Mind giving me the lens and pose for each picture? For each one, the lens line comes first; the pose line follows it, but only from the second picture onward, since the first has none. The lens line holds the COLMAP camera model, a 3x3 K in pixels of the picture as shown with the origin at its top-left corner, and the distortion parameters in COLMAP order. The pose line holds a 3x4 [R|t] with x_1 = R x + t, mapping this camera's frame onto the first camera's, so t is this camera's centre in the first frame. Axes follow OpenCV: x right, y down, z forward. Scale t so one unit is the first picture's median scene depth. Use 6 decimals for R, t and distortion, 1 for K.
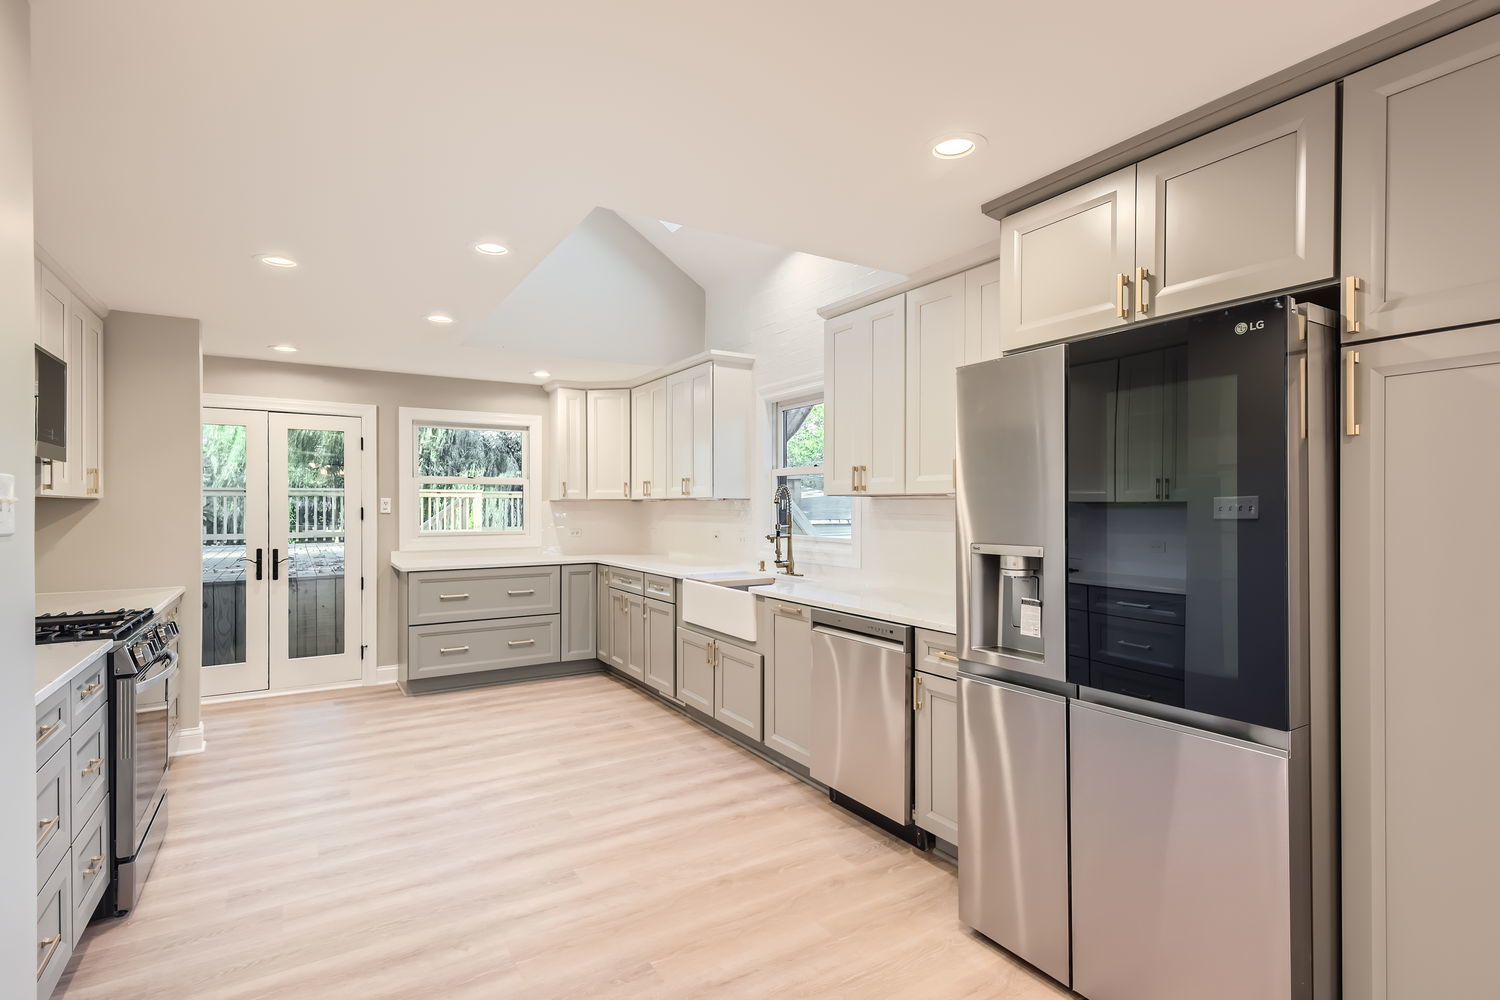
lens RADIAL K [[711.6, 0, 755.1], [0, 711.6, 504.5], [0, 0, 1]] dist [-0.000833, -0.000025]
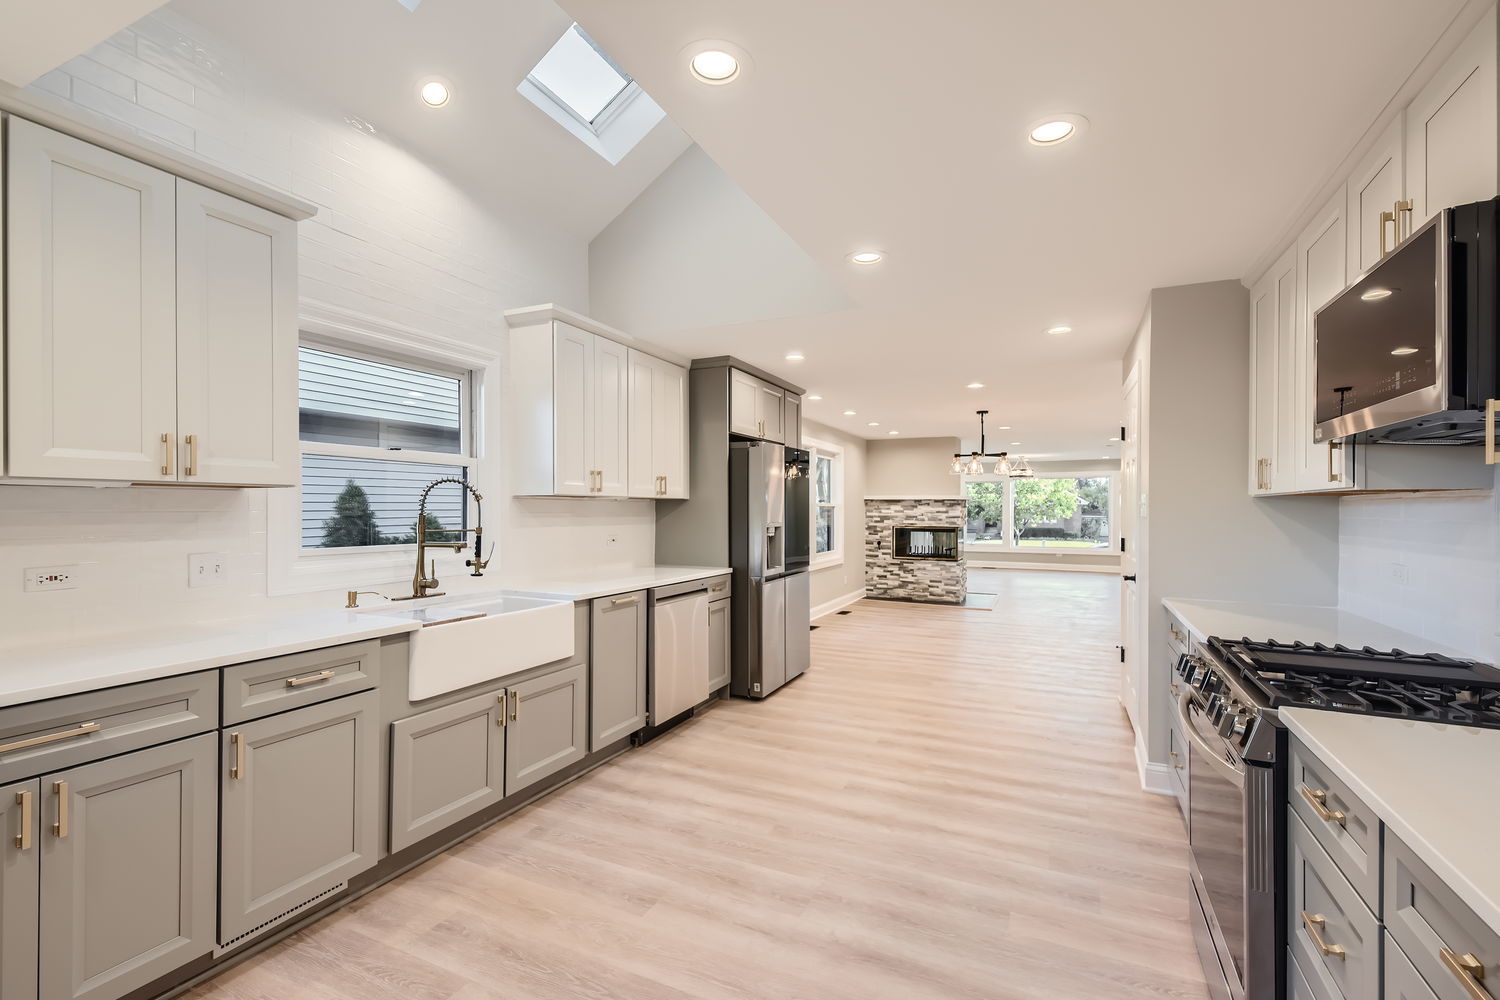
lens RADIAL K [[655.1, 0, 762.4], [0, 655.1, 498.8], [0, 0, 1]] dist [0.029156, -0.007451]
pose [[-0.539166, 0.008499, 0.842157, -0.845628], [-0.007217, 0.999866, -0.014711, 0.005375], [-0.842169, -0.014009, -0.539032, 1.264027]]
